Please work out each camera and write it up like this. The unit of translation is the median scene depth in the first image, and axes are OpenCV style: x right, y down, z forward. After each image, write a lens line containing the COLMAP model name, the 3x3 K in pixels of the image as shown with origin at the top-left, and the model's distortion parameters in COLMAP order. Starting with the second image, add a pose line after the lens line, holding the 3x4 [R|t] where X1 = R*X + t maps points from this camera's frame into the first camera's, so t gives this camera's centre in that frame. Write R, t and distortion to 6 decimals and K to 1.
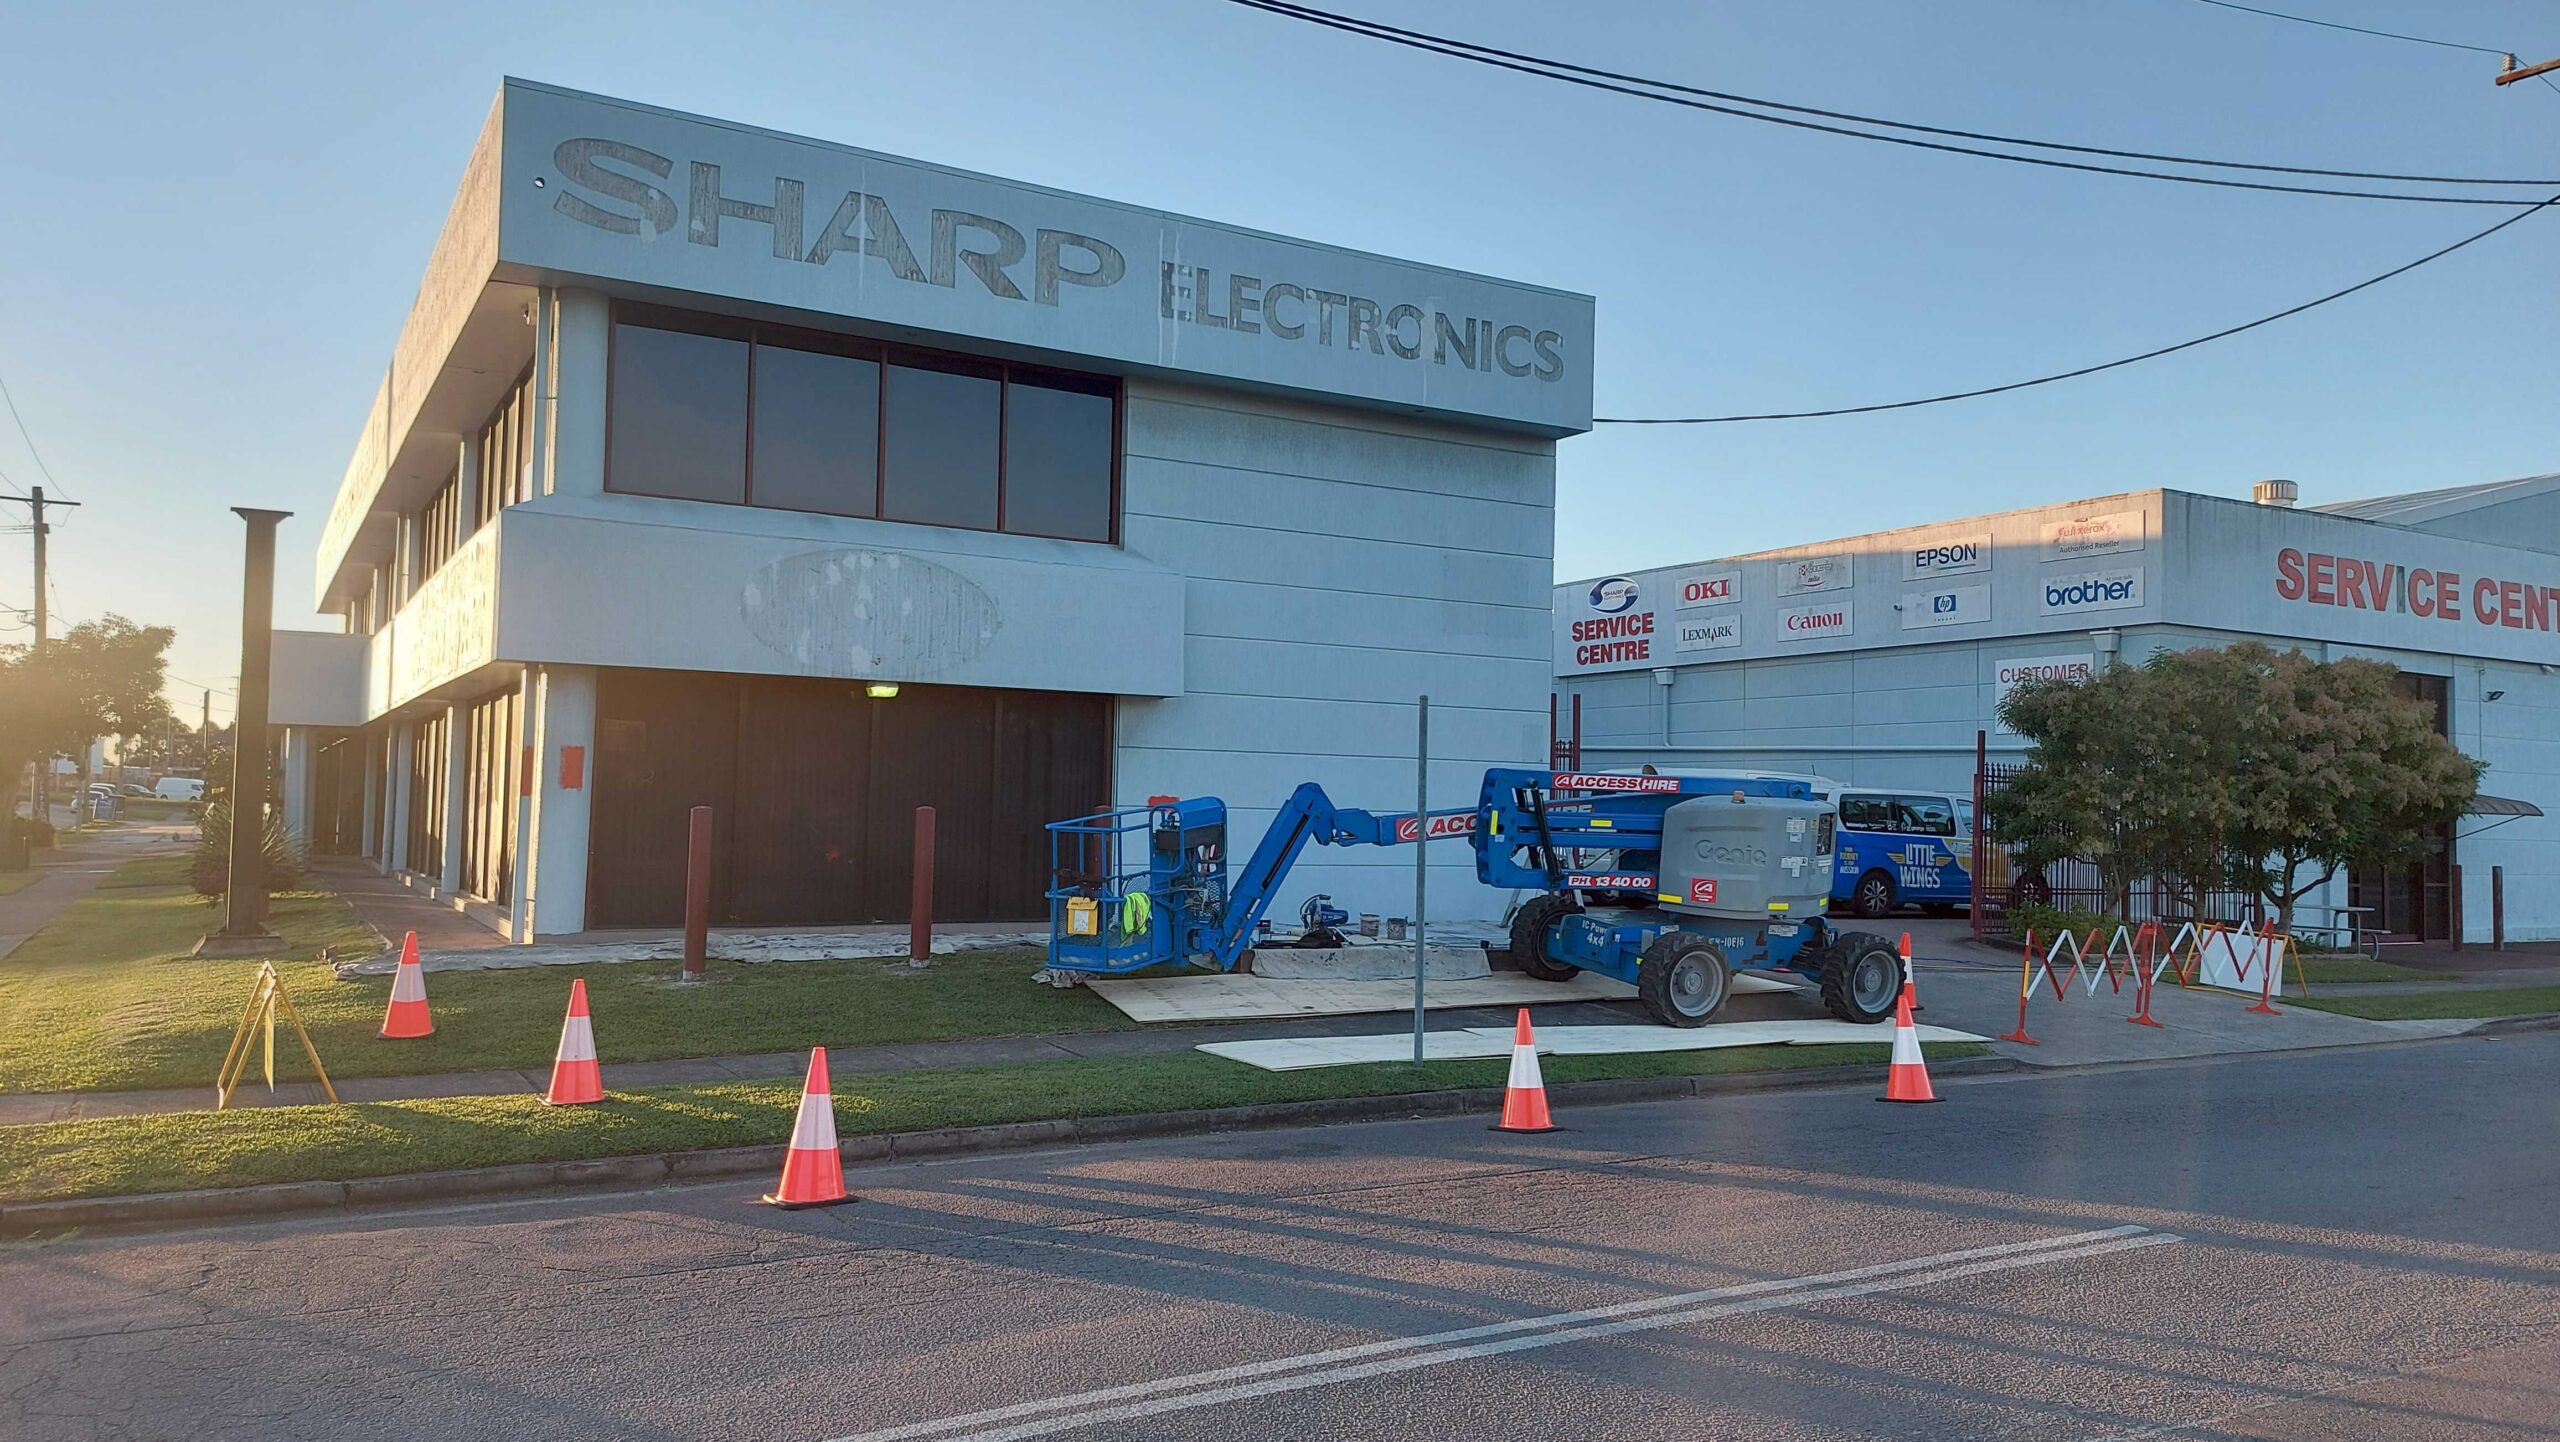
lens RADIAL K [[1854.9, 0, 1278.6], [0, 1854.9, 745.9], [0, 0, 1]] dist [0.050961, -0.020809]
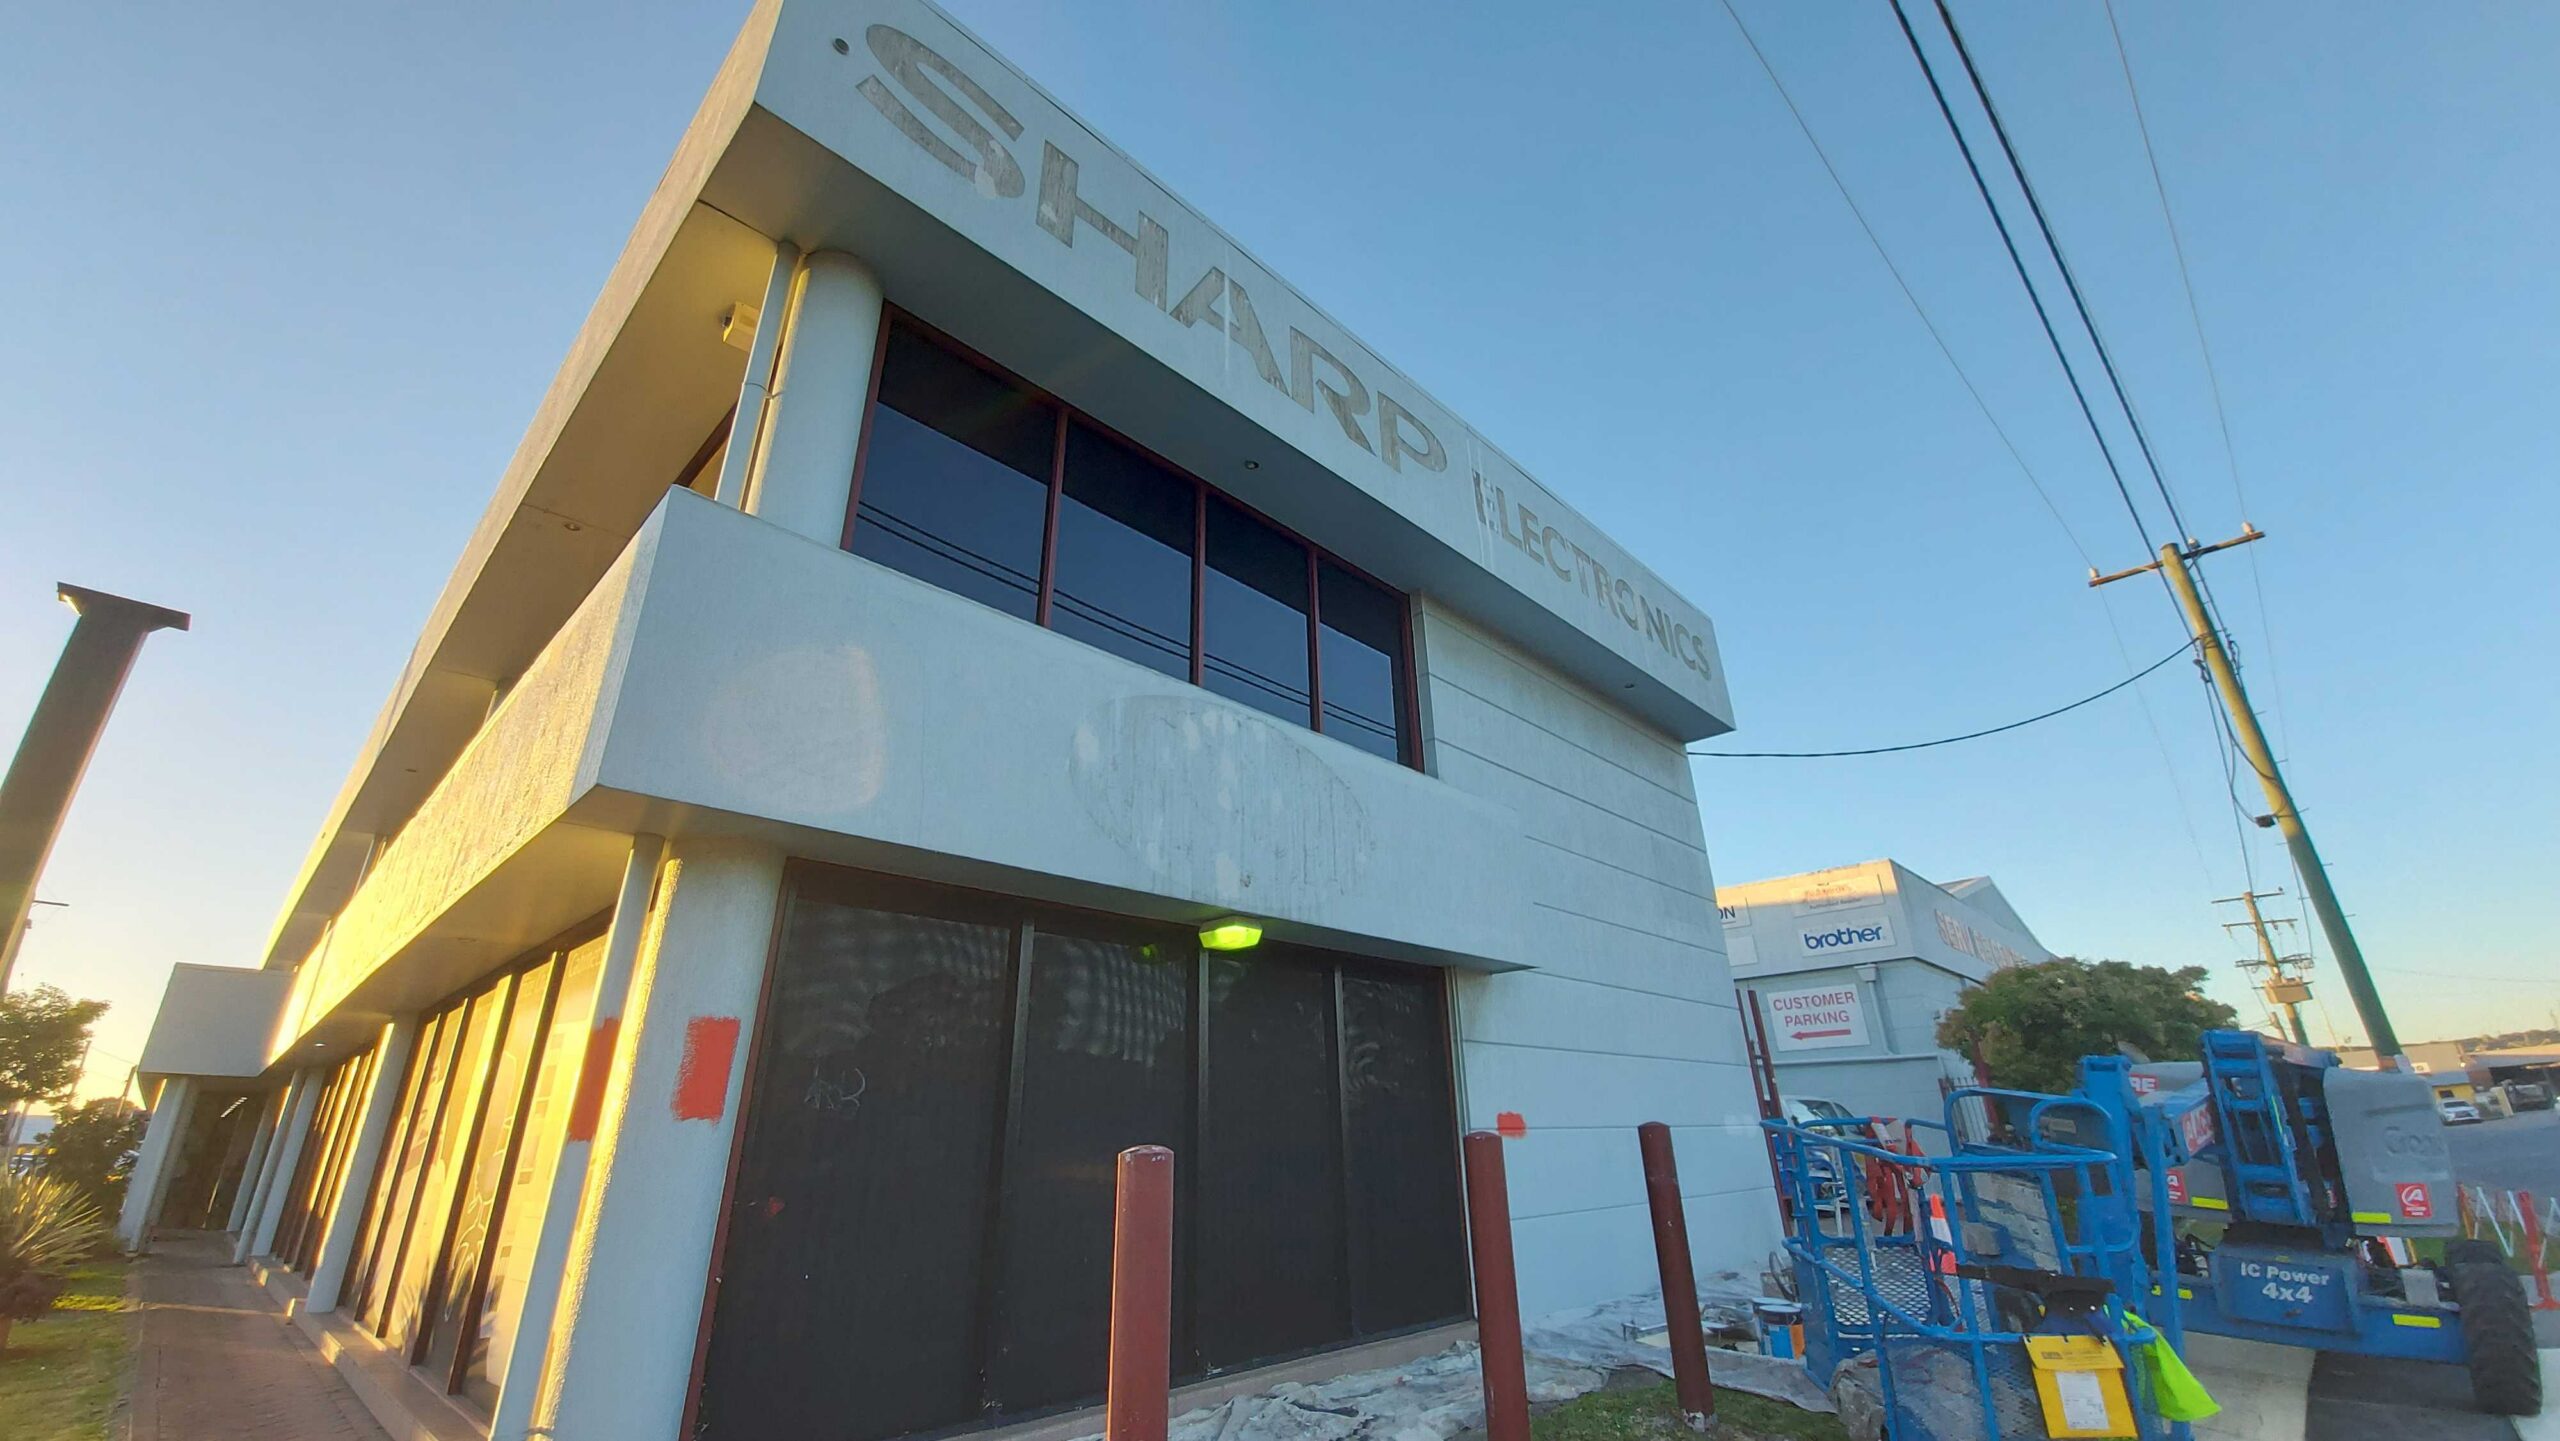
lens RADIAL K [[1002.1, 0, 1245.3], [0, 1002.1, 698.8], [0, 0, 1]] dist [-0.014315, -0.003545]
pose [[0.961418, 0.073493, 0.265093, -0.280596], [0.031994, 0.927240, -0.373098, 0.019671], [-0.273224, 0.367184, 0.889114, 0.624684]]
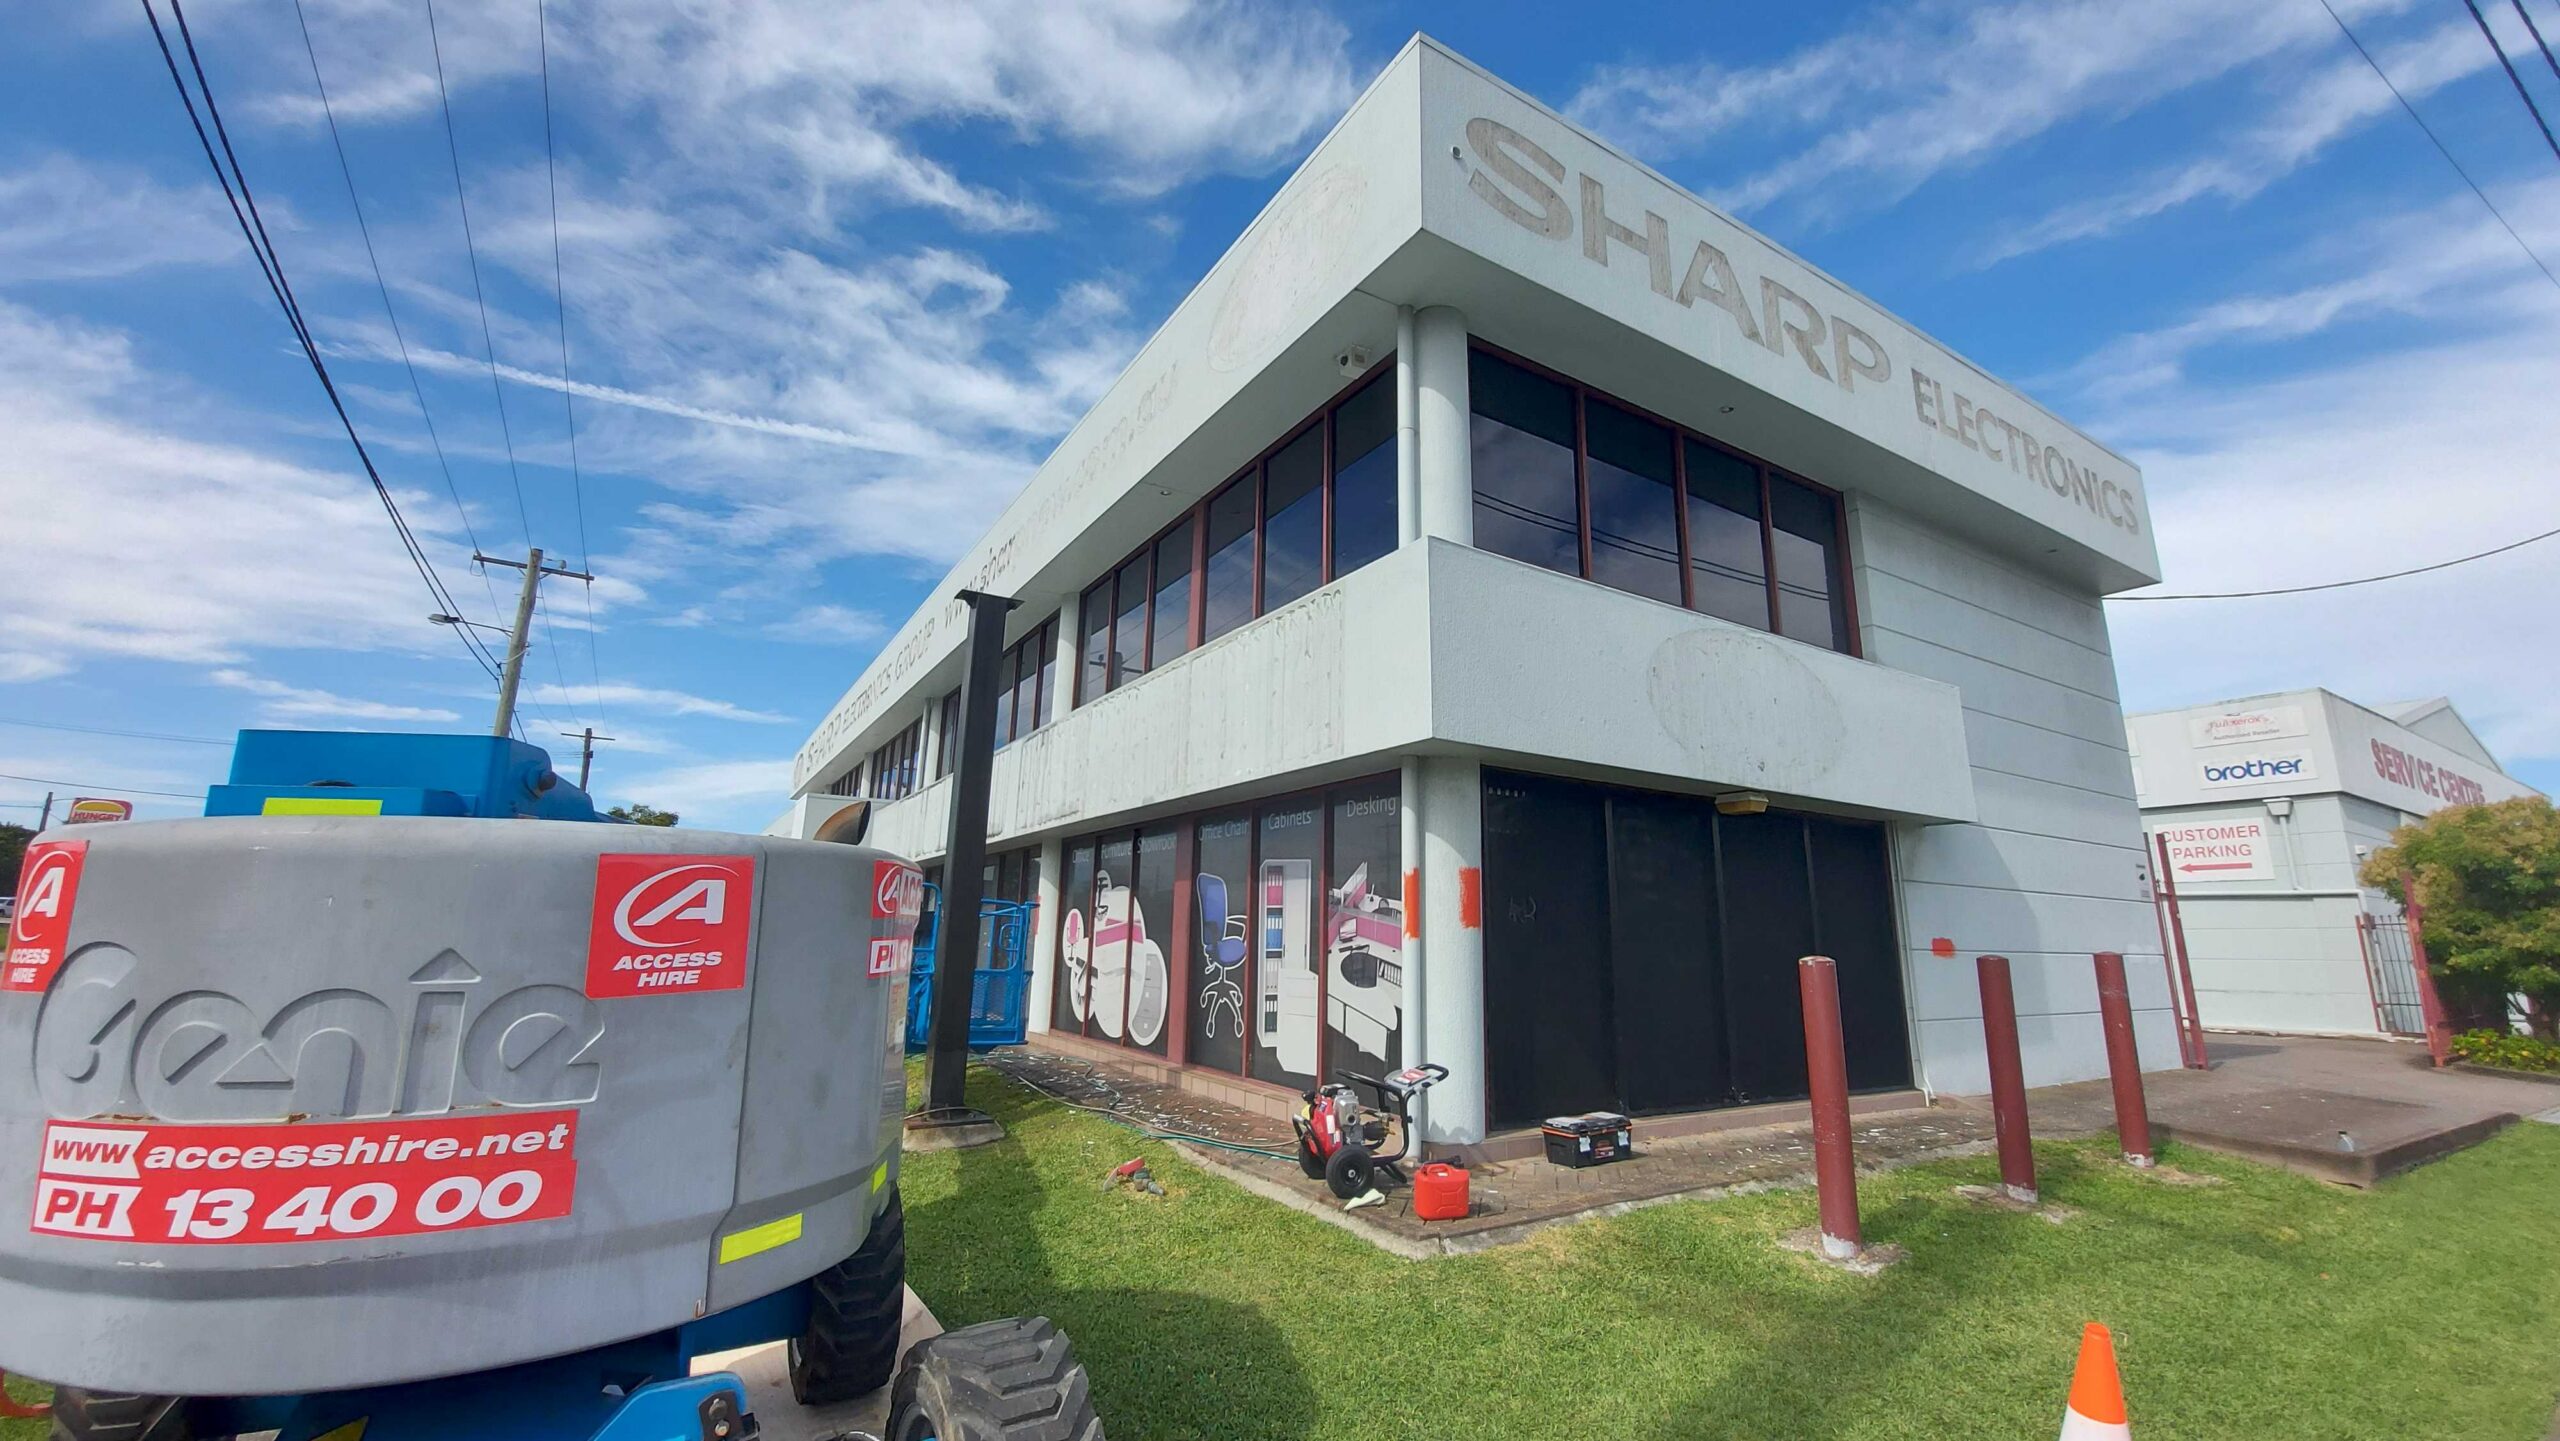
lens RADIAL K [[1002.1, 0, 1239.7], [0, 1002.1, 693.2], [0, 0, 1]] dist [-0.014315, -0.003545]
pose [[0.999763, 0.010245, 0.019199, -0.410085], [-0.006114, 0.978946, -0.204026, 0.012302], [-0.020885, 0.203860, 0.978777, 0.522521]]
